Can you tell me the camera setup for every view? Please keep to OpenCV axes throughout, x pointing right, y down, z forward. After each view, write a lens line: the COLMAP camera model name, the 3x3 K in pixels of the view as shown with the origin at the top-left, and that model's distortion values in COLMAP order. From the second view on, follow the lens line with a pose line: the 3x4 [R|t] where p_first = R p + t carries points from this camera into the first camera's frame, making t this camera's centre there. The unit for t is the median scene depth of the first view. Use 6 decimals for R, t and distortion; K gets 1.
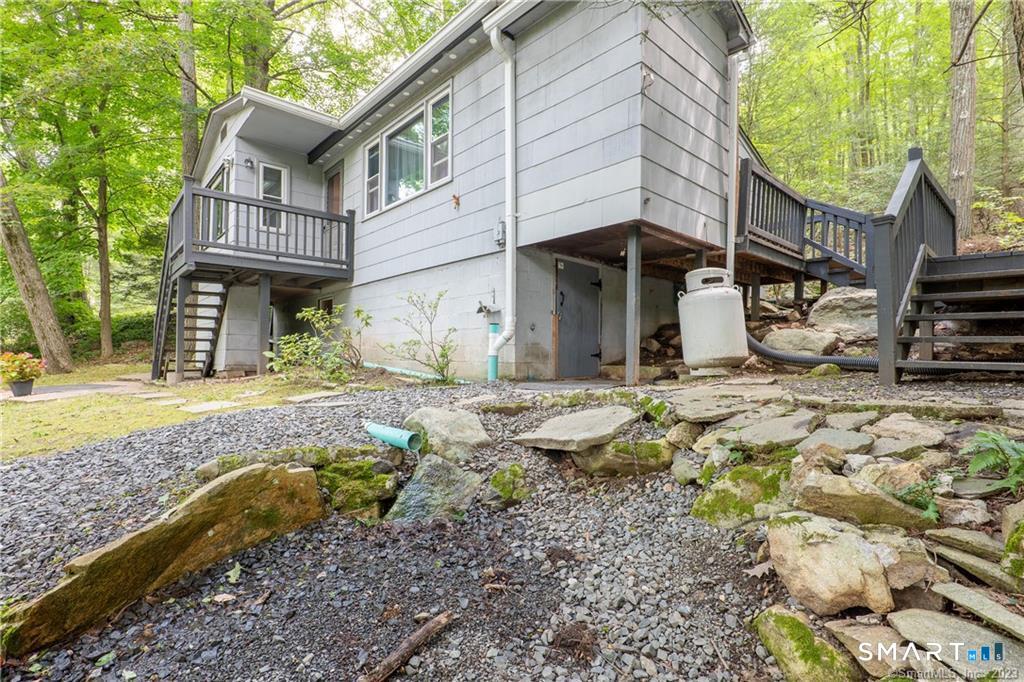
lens RADIAL K [[476.7, 0, 508.8], [0, 476.7, 345.3], [0, 0, 1]] dist [-0.024496, 0.006946]
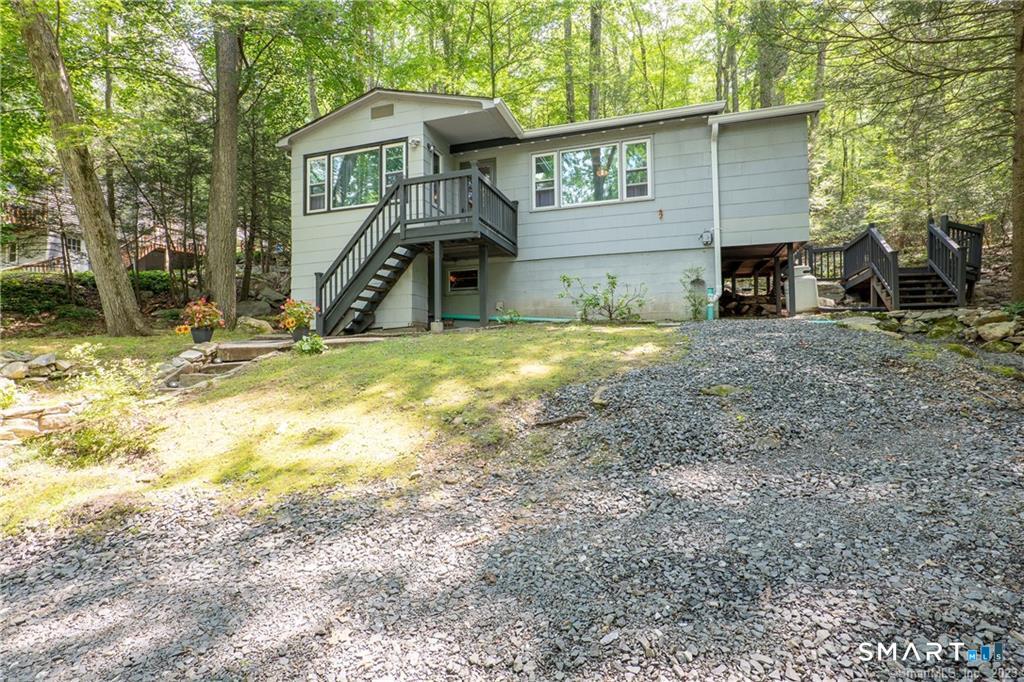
lens RADIAL K [[476.7, 0, 513.5], [0, 476.7, 339.0], [0, 0, 1]] dist [-0.024496, 0.006946]
pose [[0.873251, -0.007271, 0.487217, -1.292872], [0.004787, 0.999968, 0.006342, 0.105102], [-0.487247, -0.003206, 0.873258, -0.153621]]
